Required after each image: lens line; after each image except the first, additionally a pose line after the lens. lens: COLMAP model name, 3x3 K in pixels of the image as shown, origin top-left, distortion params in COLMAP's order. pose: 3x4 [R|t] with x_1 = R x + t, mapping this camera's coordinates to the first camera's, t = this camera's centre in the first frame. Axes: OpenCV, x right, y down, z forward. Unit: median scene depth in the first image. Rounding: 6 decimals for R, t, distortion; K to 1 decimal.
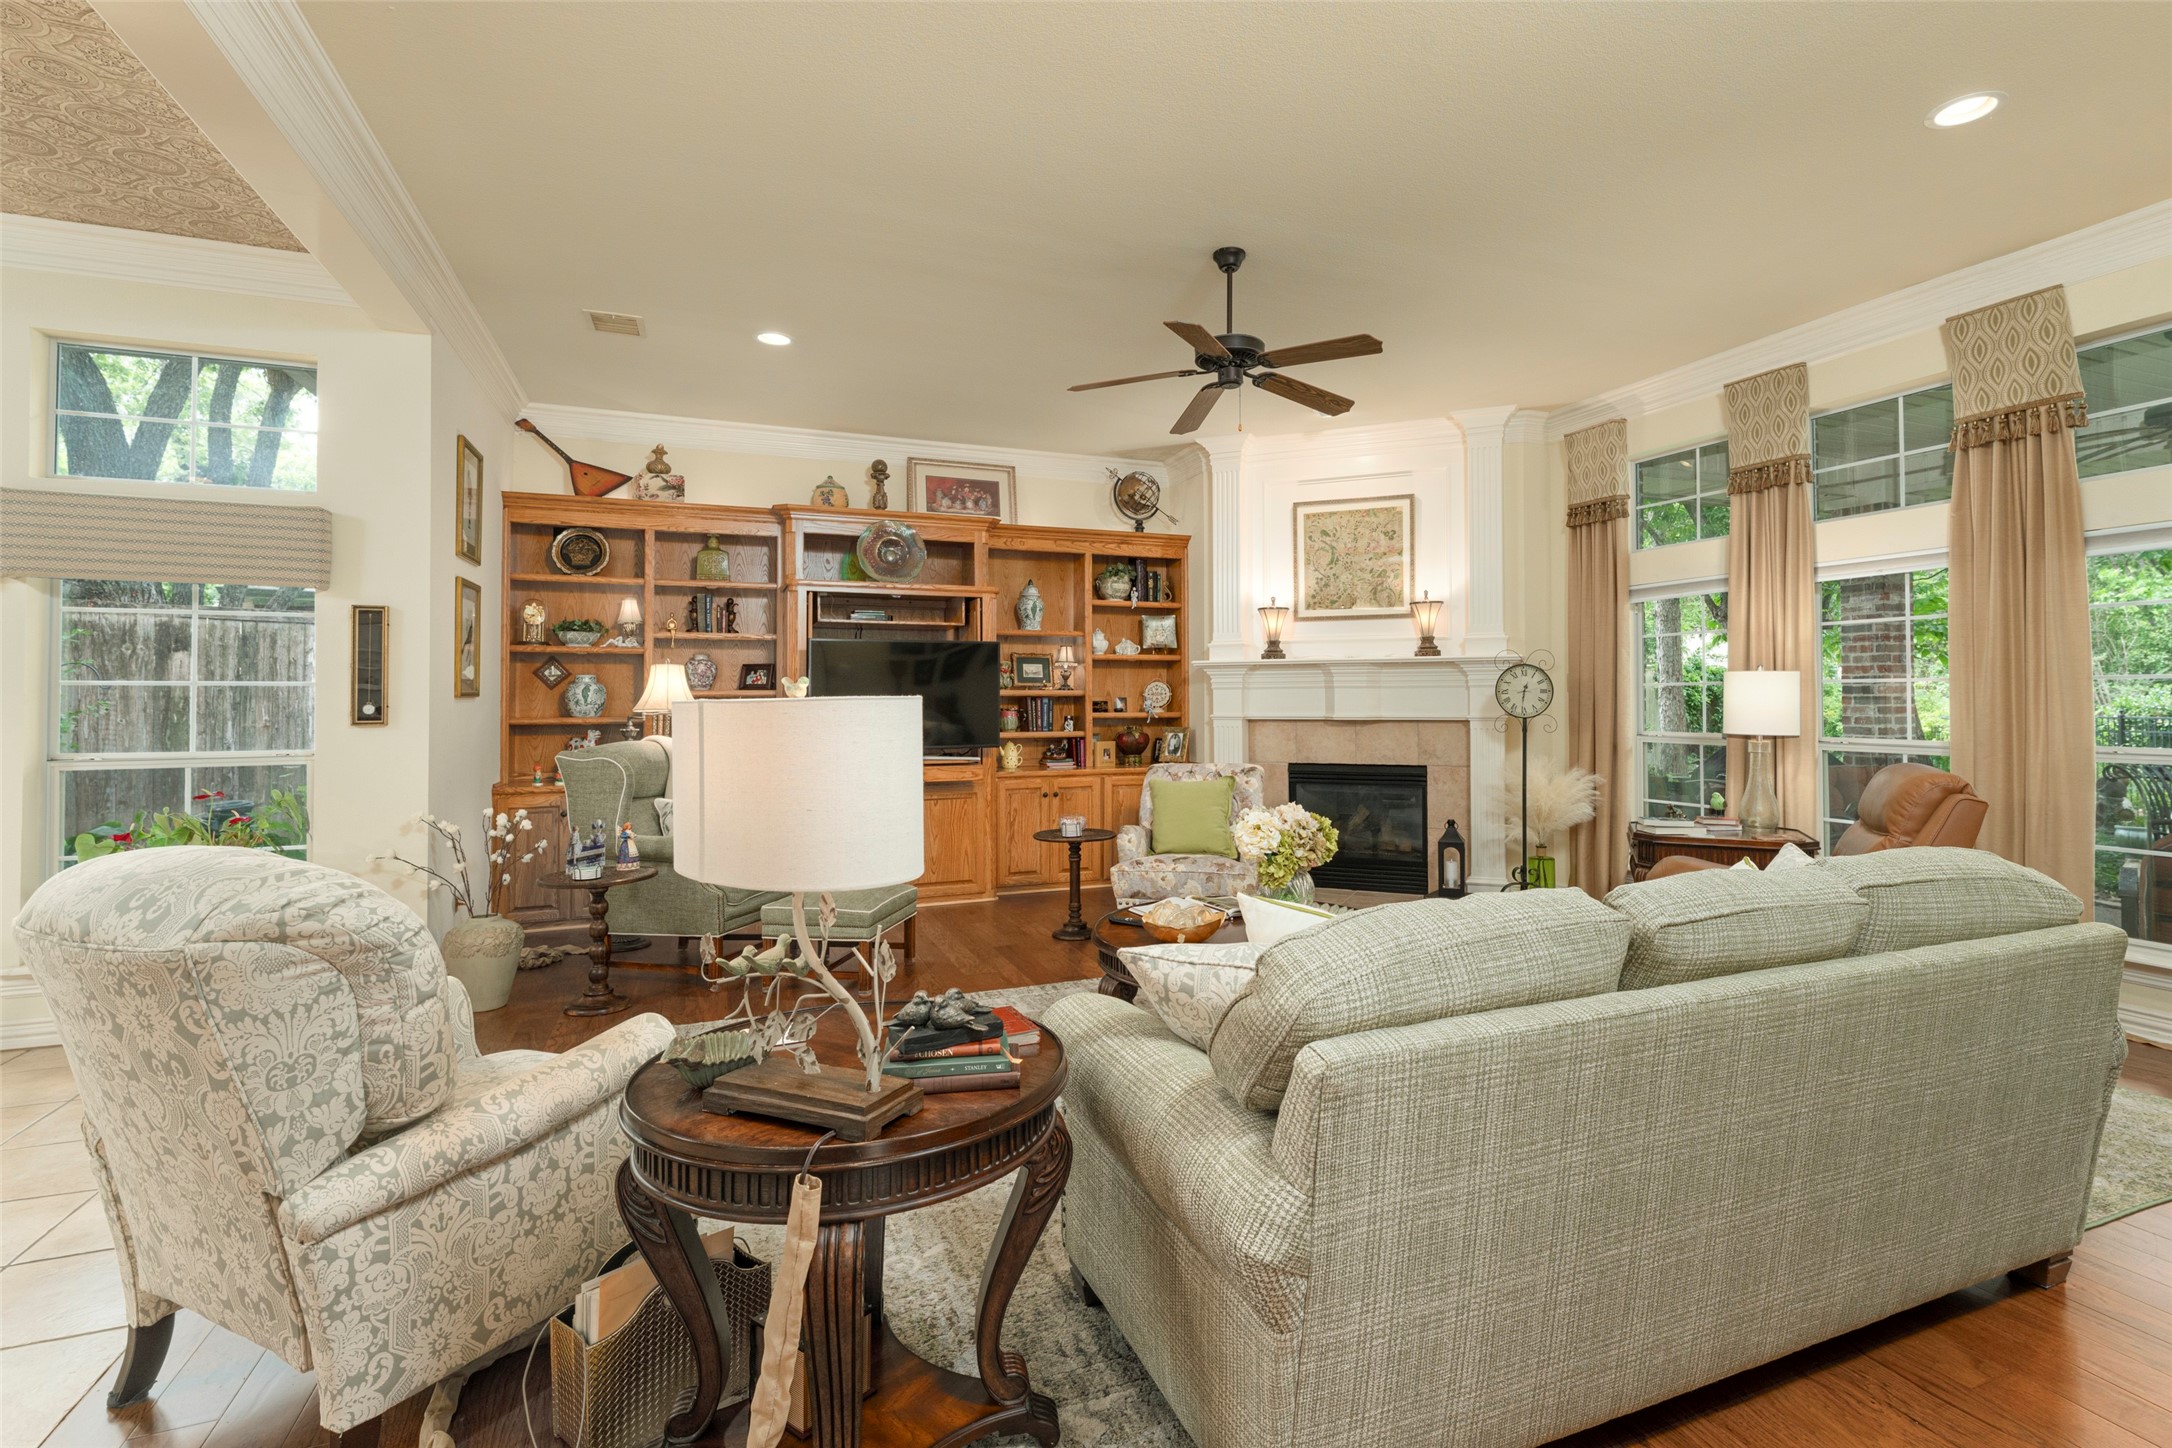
lens RADIAL K [[1011.9, 0, 1147.0], [0, 1011.9, 685.6], [0, 0, 1]] dist [-0.000539, 0.001011]
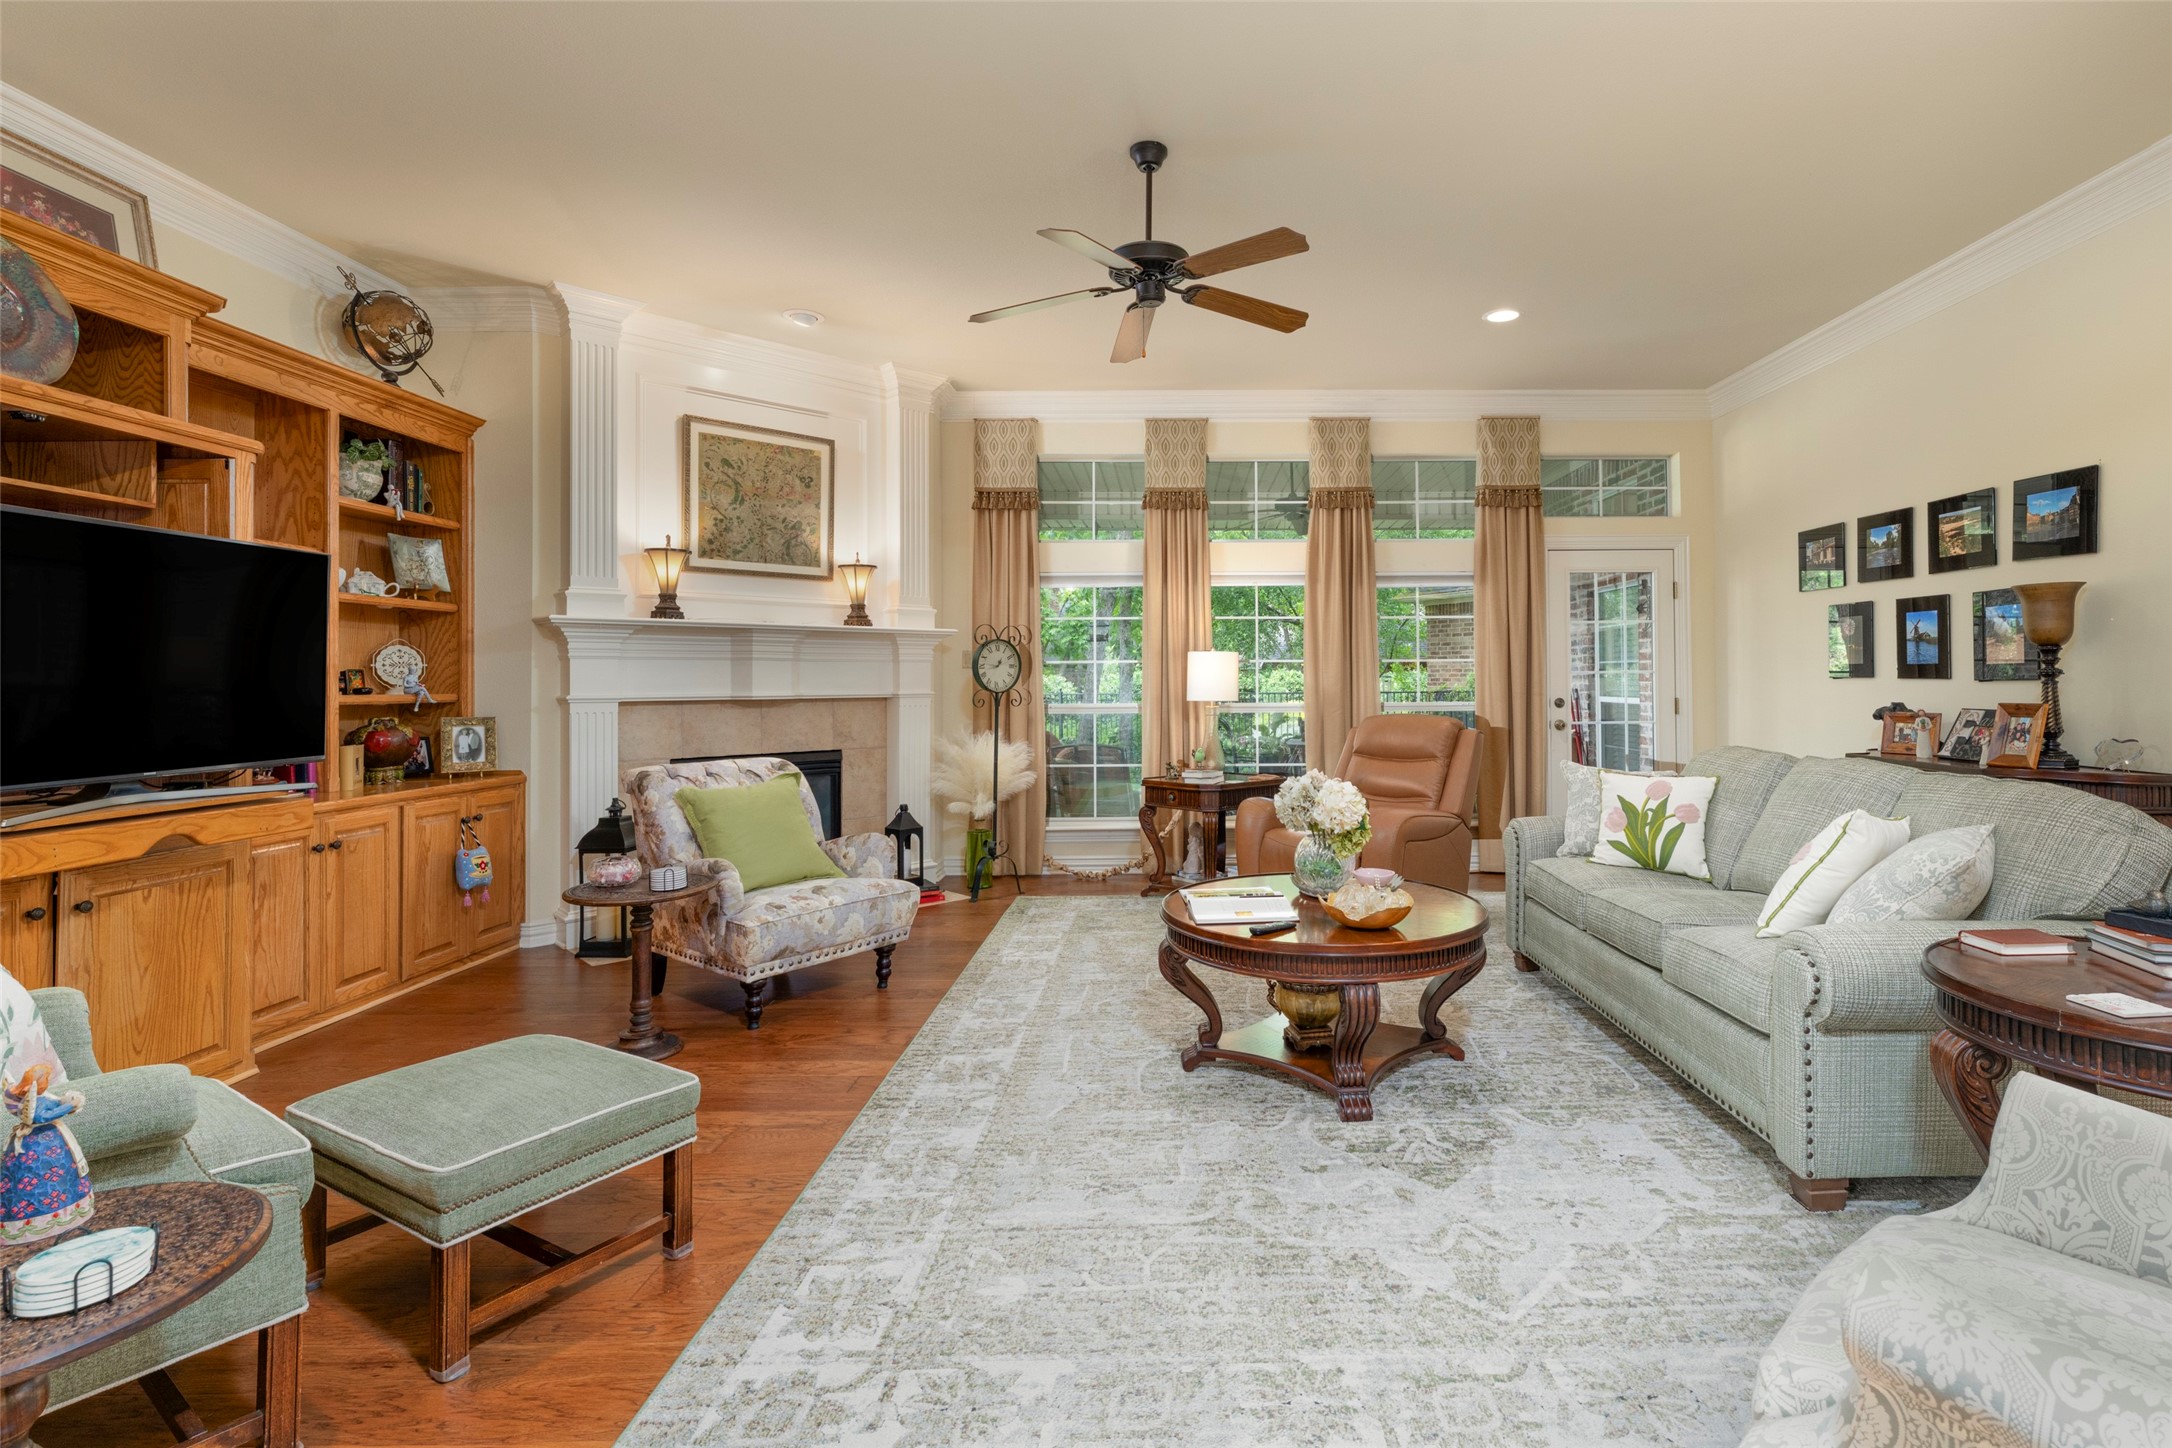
lens RADIAL K [[1011.3, 0, 1161.6], [0, 1011.3, 667.3], [0, 0, 1]] dist [0.004072, -0.001885]
pose [[0.392662, 0.016508, 0.919535, -0.420824], [-0.007461, 0.999863, -0.014764, 0.017571], [-0.919653, -0.001064, 0.392731, 0.388791]]
